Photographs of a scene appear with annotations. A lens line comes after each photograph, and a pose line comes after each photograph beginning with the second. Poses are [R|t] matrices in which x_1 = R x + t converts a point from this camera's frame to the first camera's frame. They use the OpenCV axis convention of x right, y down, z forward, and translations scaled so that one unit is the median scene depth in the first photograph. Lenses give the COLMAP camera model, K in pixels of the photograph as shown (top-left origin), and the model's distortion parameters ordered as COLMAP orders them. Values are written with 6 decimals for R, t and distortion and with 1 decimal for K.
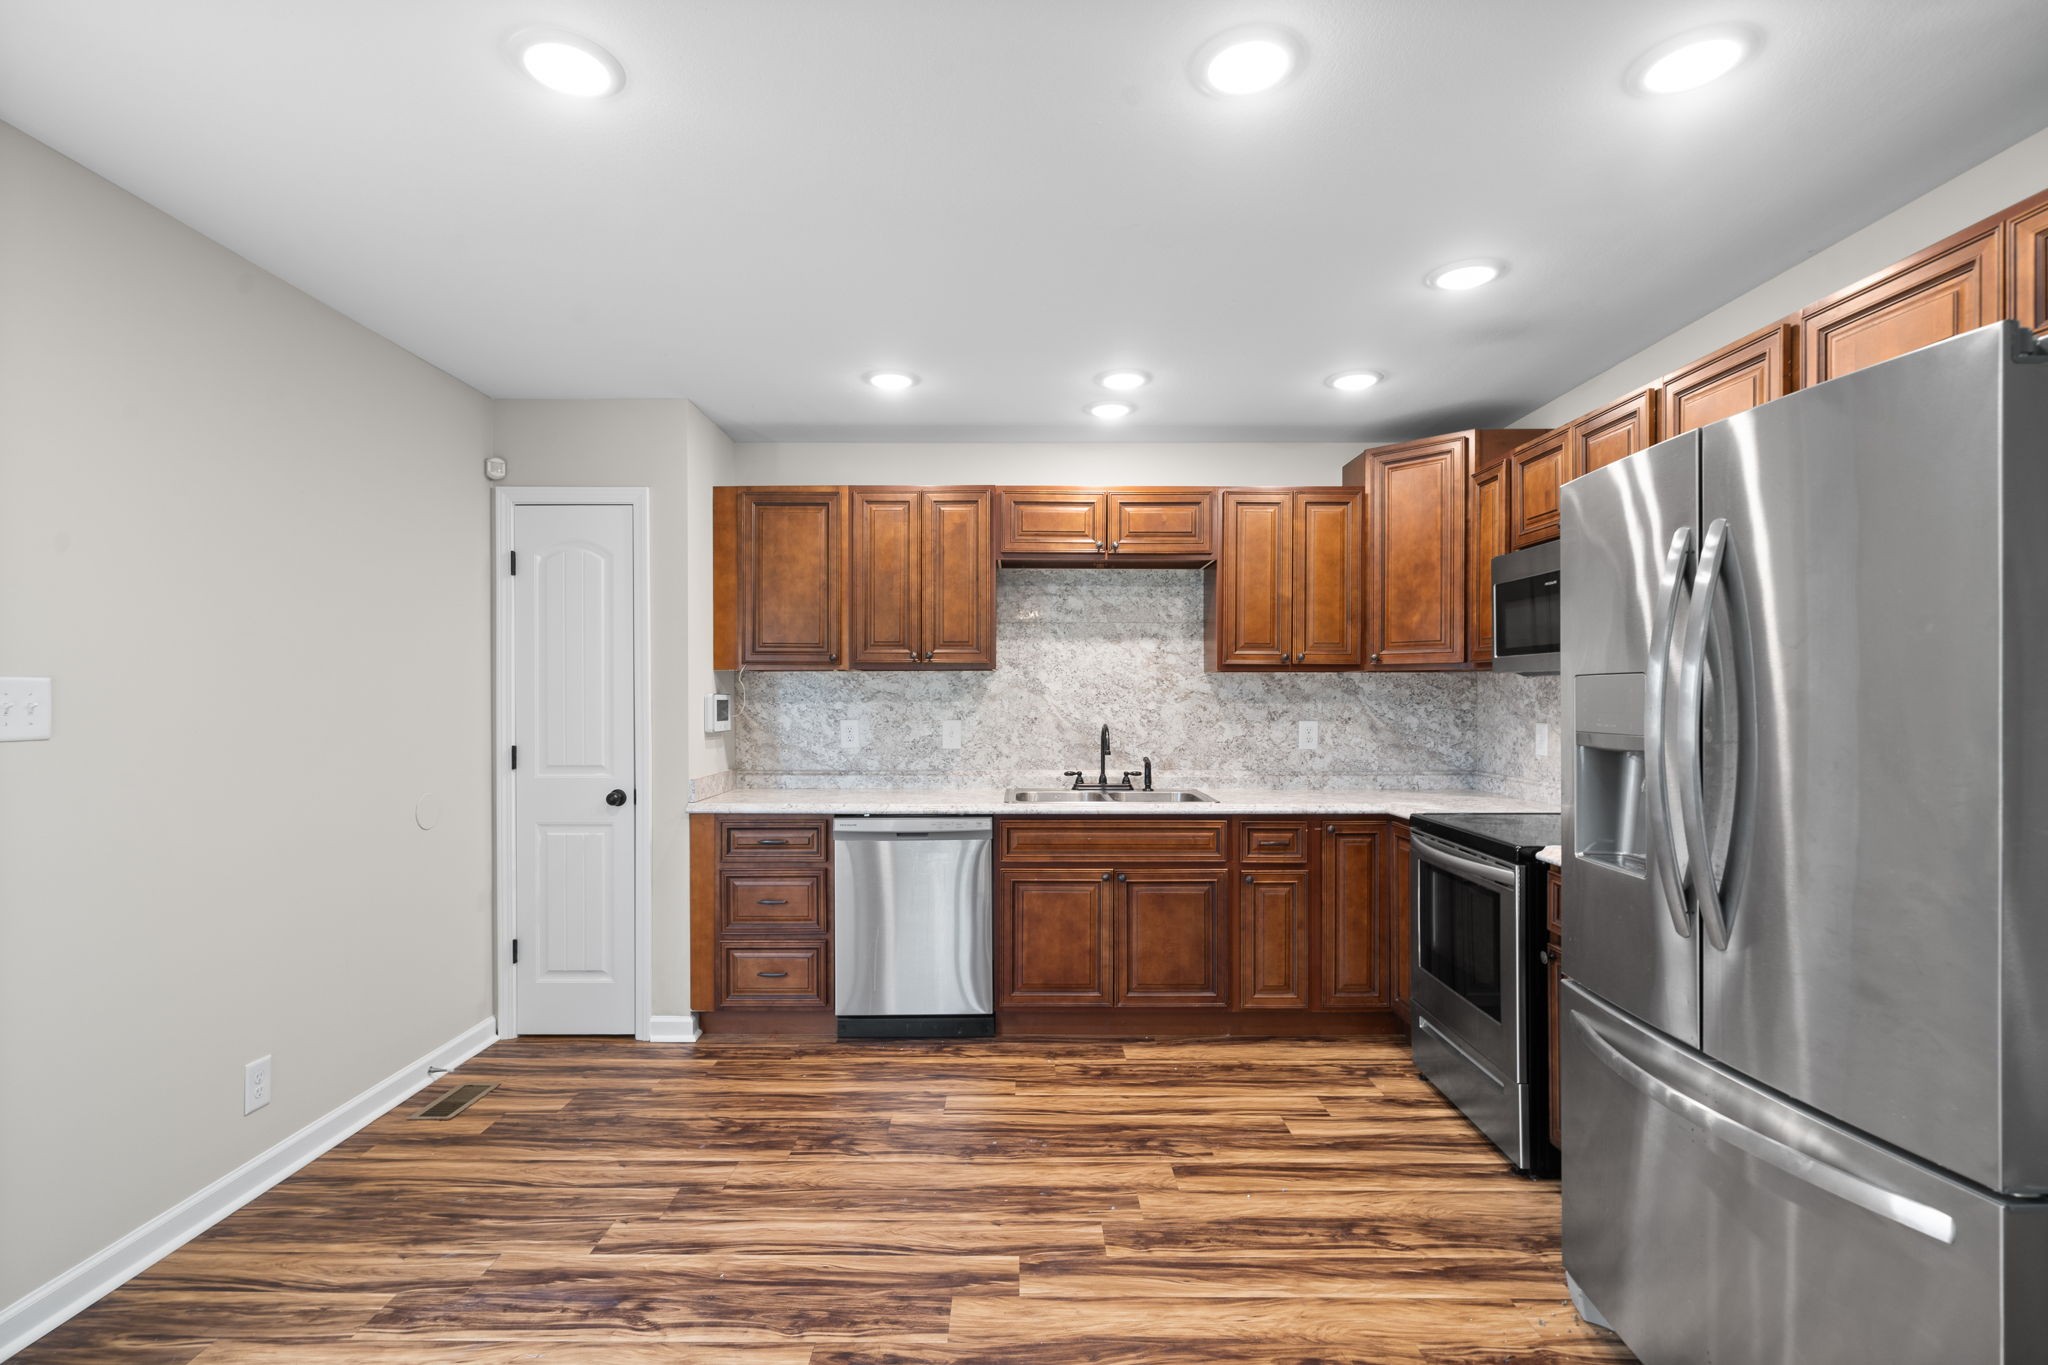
lens RADIAL K [[969.6, 0, 1022.6], [0, 969.6, 703.1], [0, 0, 1]] dist [-0.000637, 0.000162]
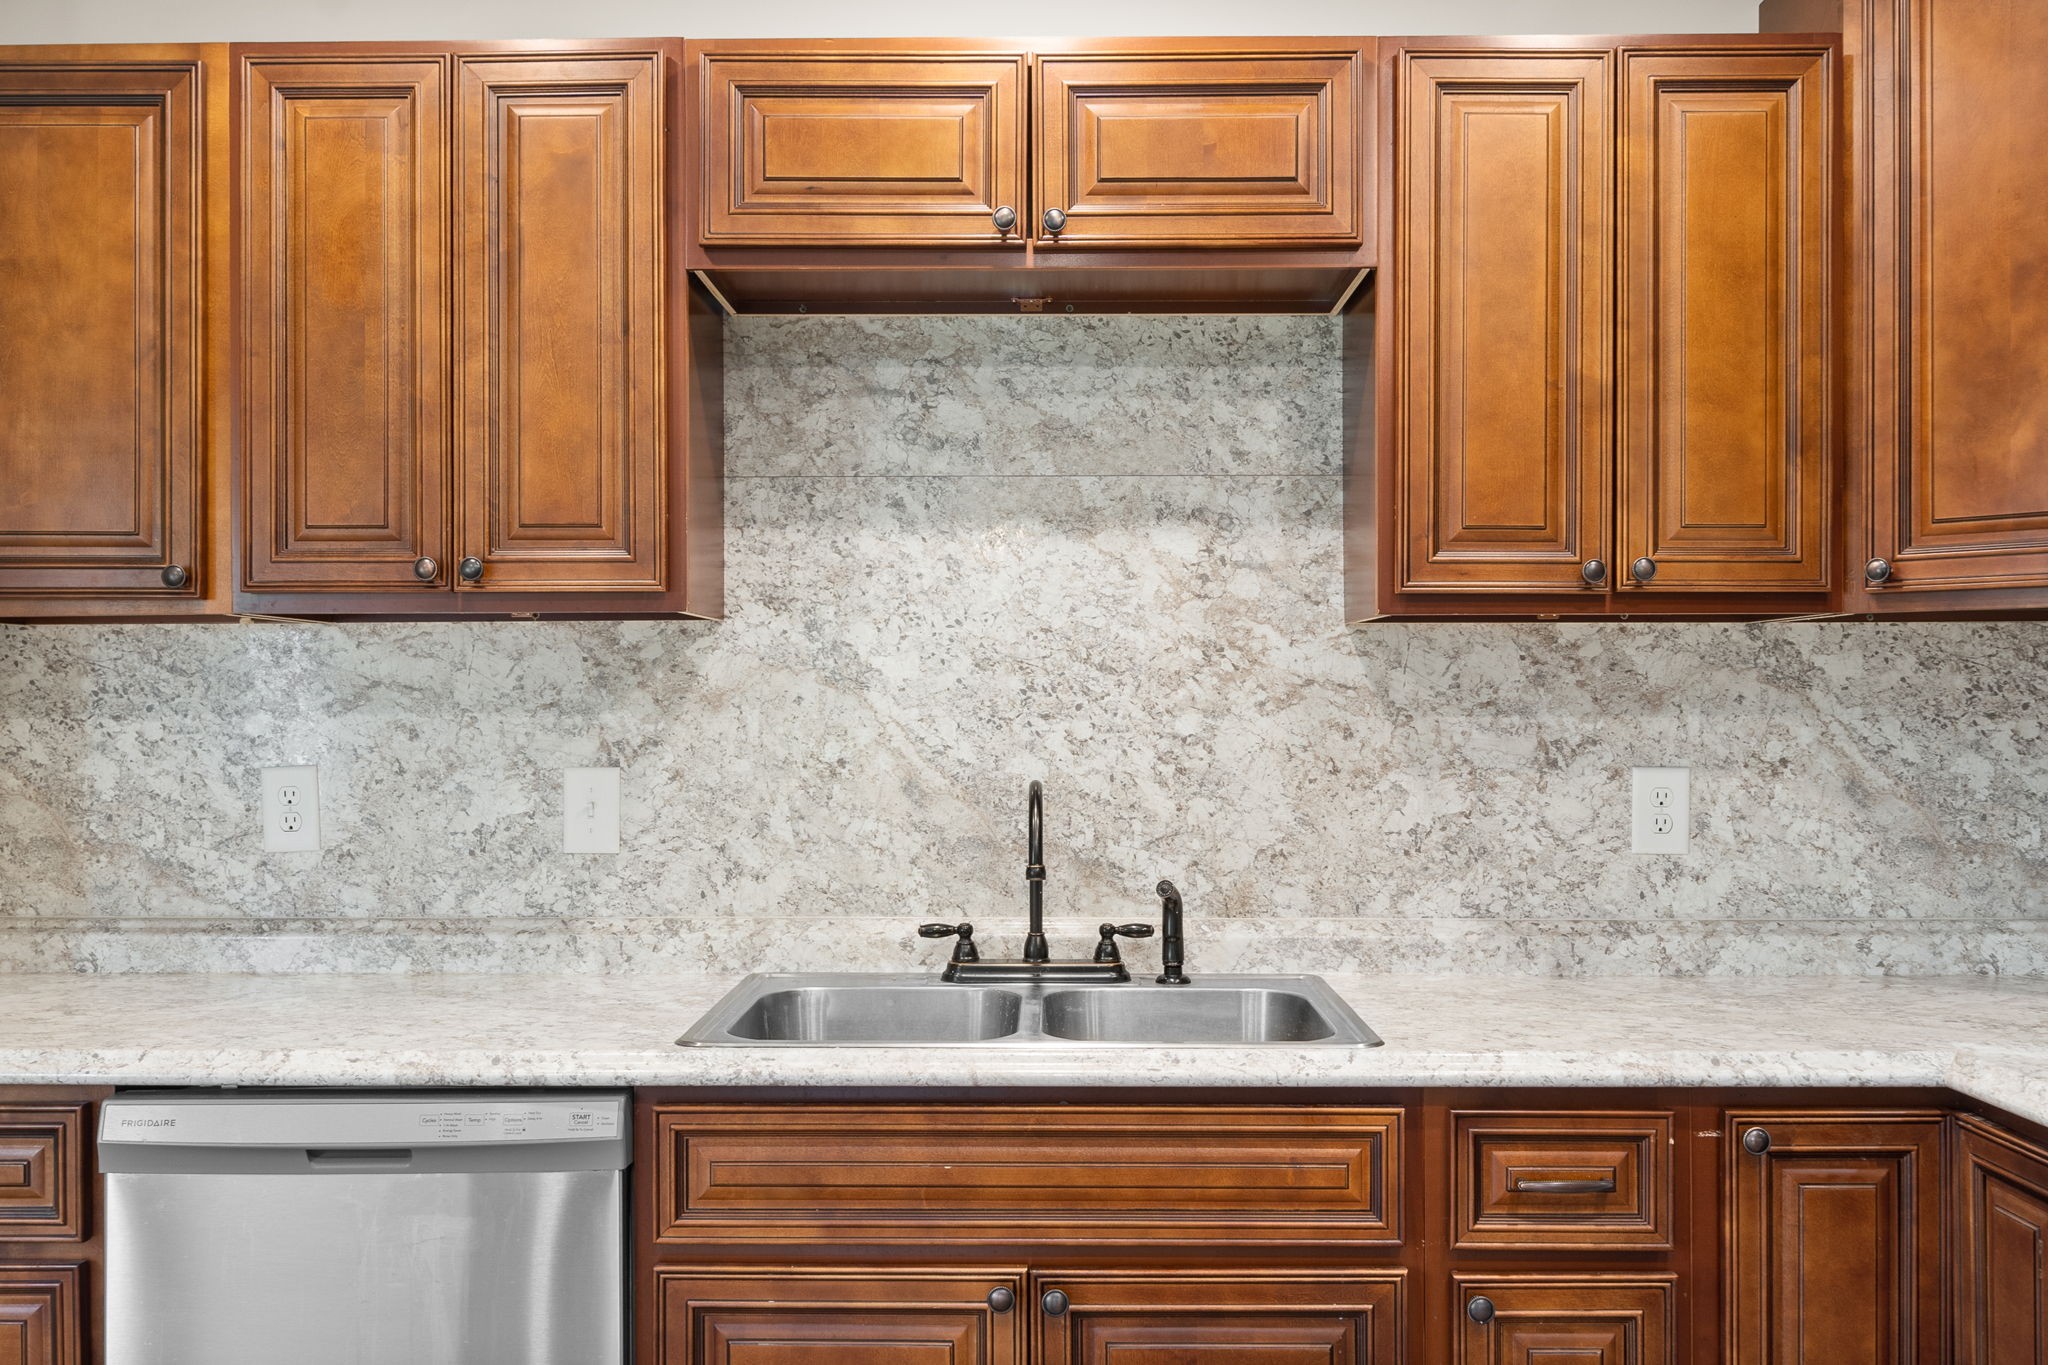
lens RADIAL K [[1854.2, 0, 1034.1], [0, 1854.2, 702.1], [0, 0, 1]] dist [-0.006185, -0.006244]
pose [[0.999934, -0.002056, -0.011322, 0.094288], [0.001991, 0.999981, -0.005761, -0.001236], [0.011333, 0.005738, 0.999919, 0.390074]]
